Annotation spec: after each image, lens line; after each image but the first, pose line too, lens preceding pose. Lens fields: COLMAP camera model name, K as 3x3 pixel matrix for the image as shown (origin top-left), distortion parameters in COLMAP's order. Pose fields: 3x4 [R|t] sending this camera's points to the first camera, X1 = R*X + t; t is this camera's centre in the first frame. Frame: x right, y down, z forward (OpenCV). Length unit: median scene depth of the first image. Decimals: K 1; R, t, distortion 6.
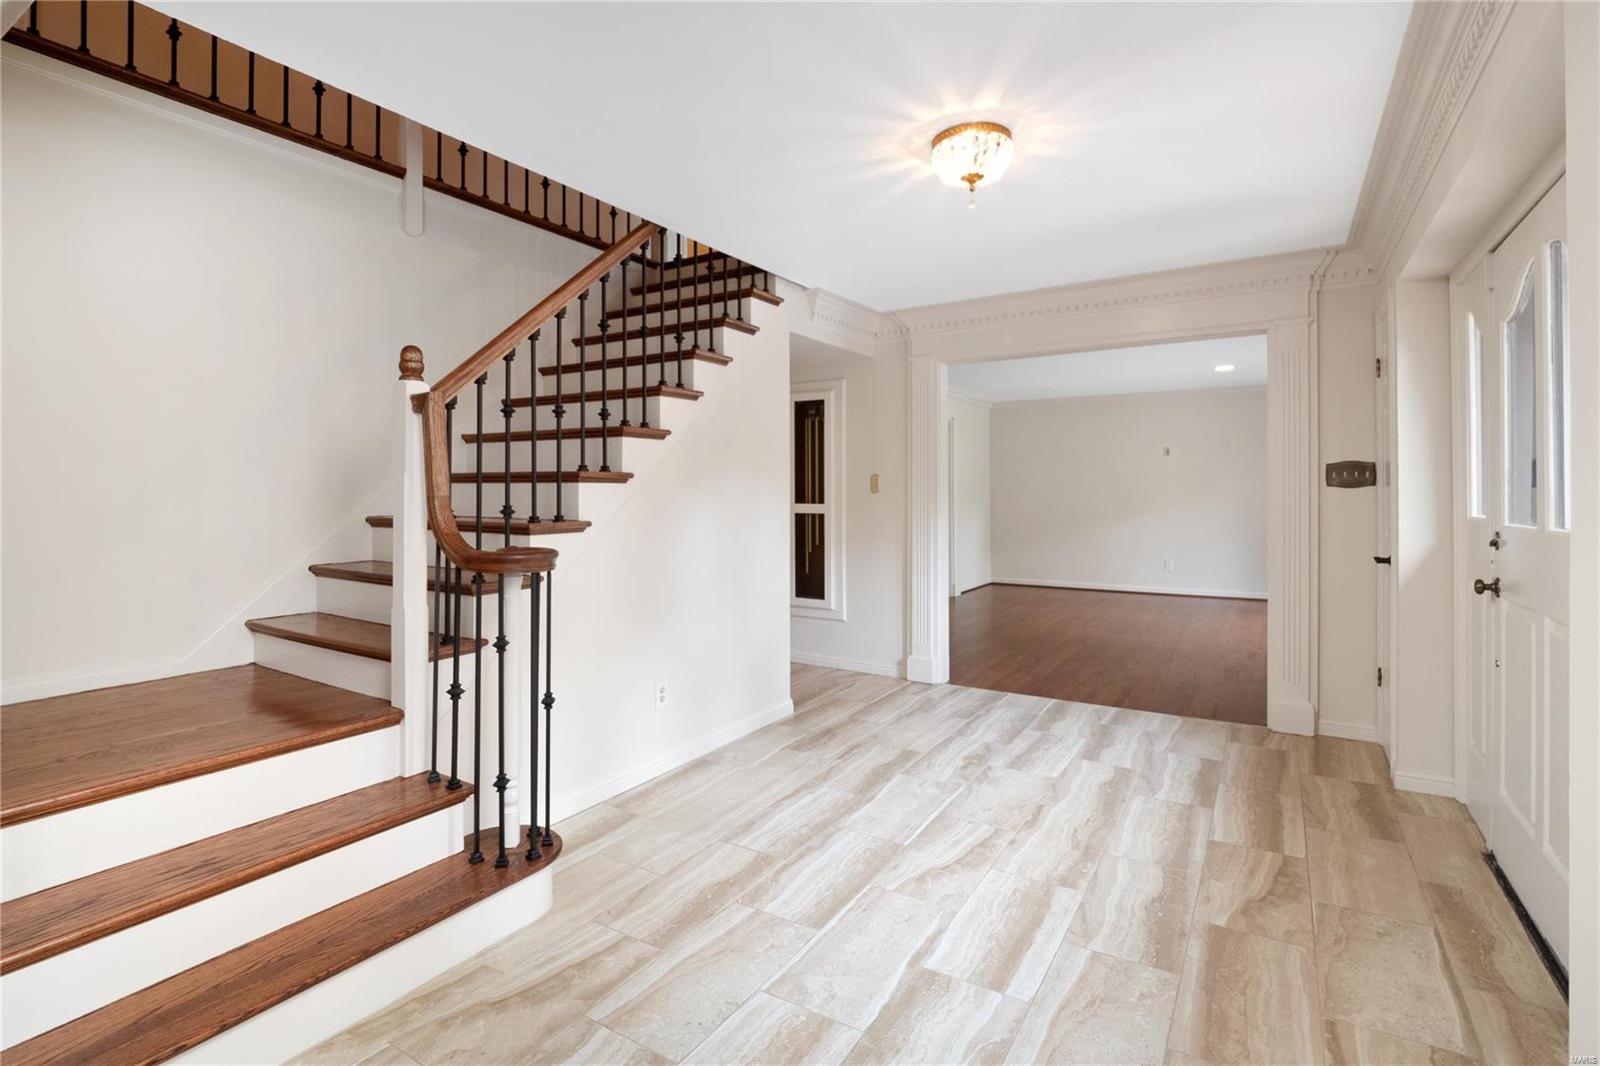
lens RADIAL K [[813.3, 0, 801.7], [0, 813.3, 501.3], [0, 0, 1]] dist [-0.024867, -0.000061]
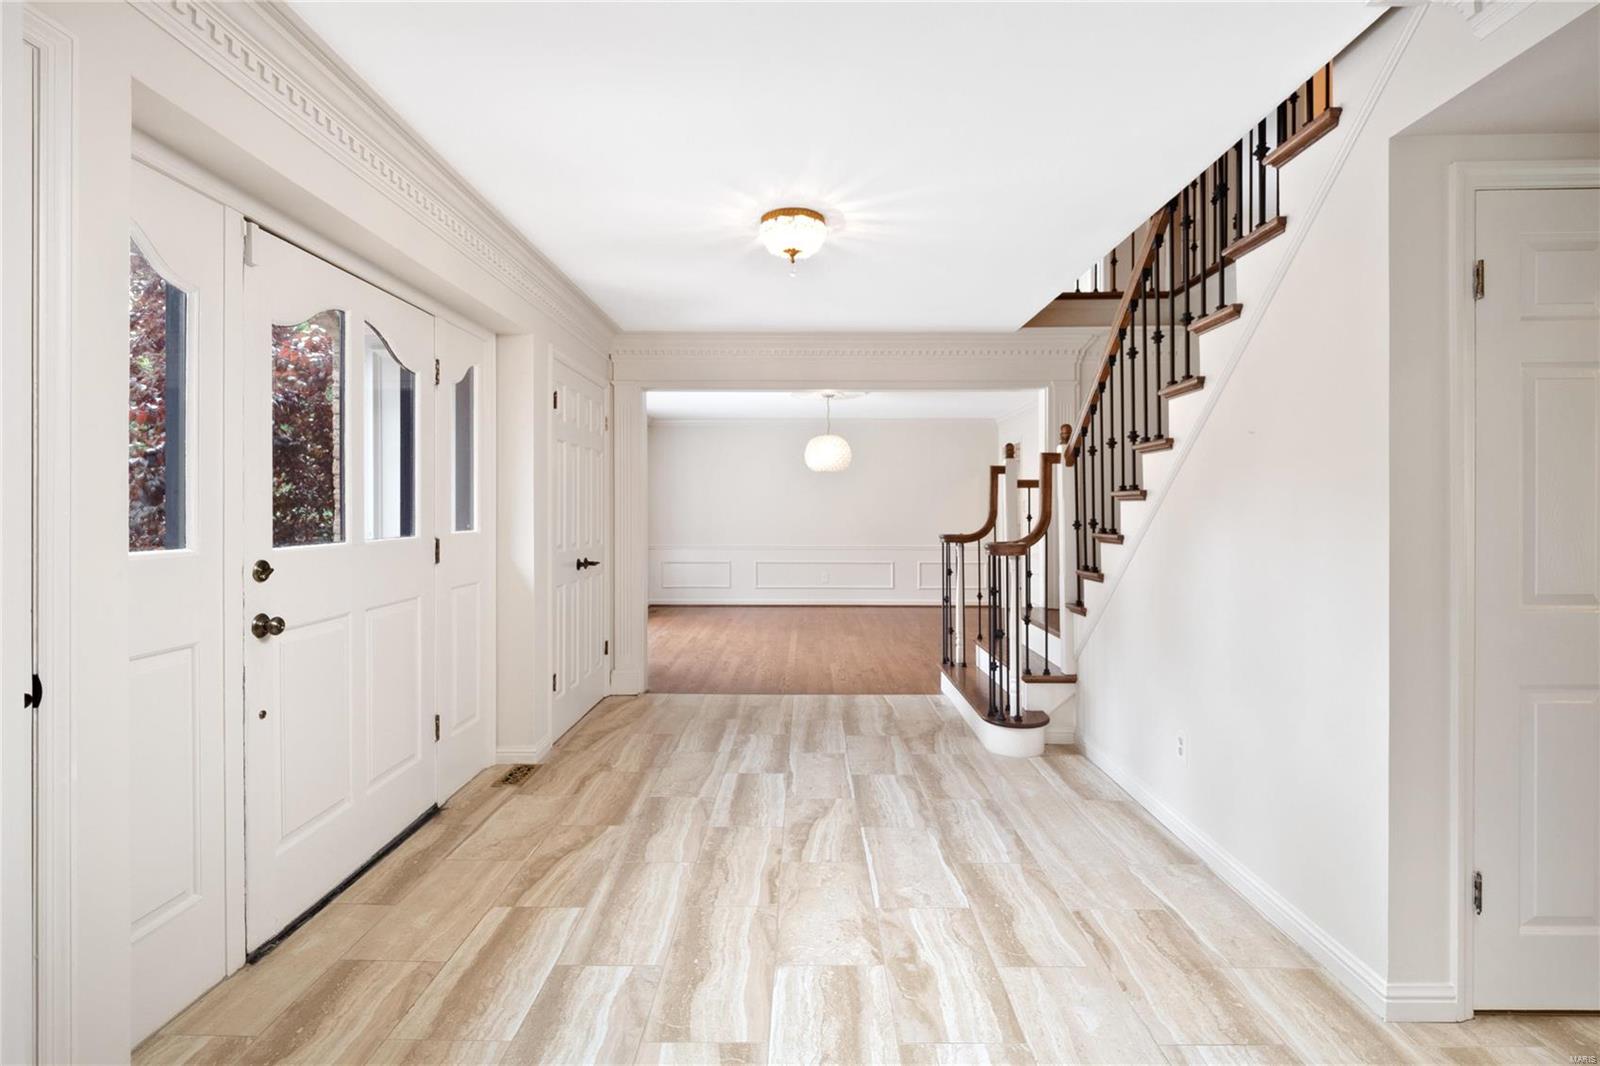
lens RADIAL K [[813.3, 0, 801.7], [0, 813.3, 501.3], [0, 0, 1]] dist [-0.024867, -0.000061]
pose [[-0.869384, -0.002623, -0.494131, 0.759839], [-0.005404, 0.999977, 0.004199, -0.032416], [0.494108, 0.006321, -0.869377, 1.938728]]
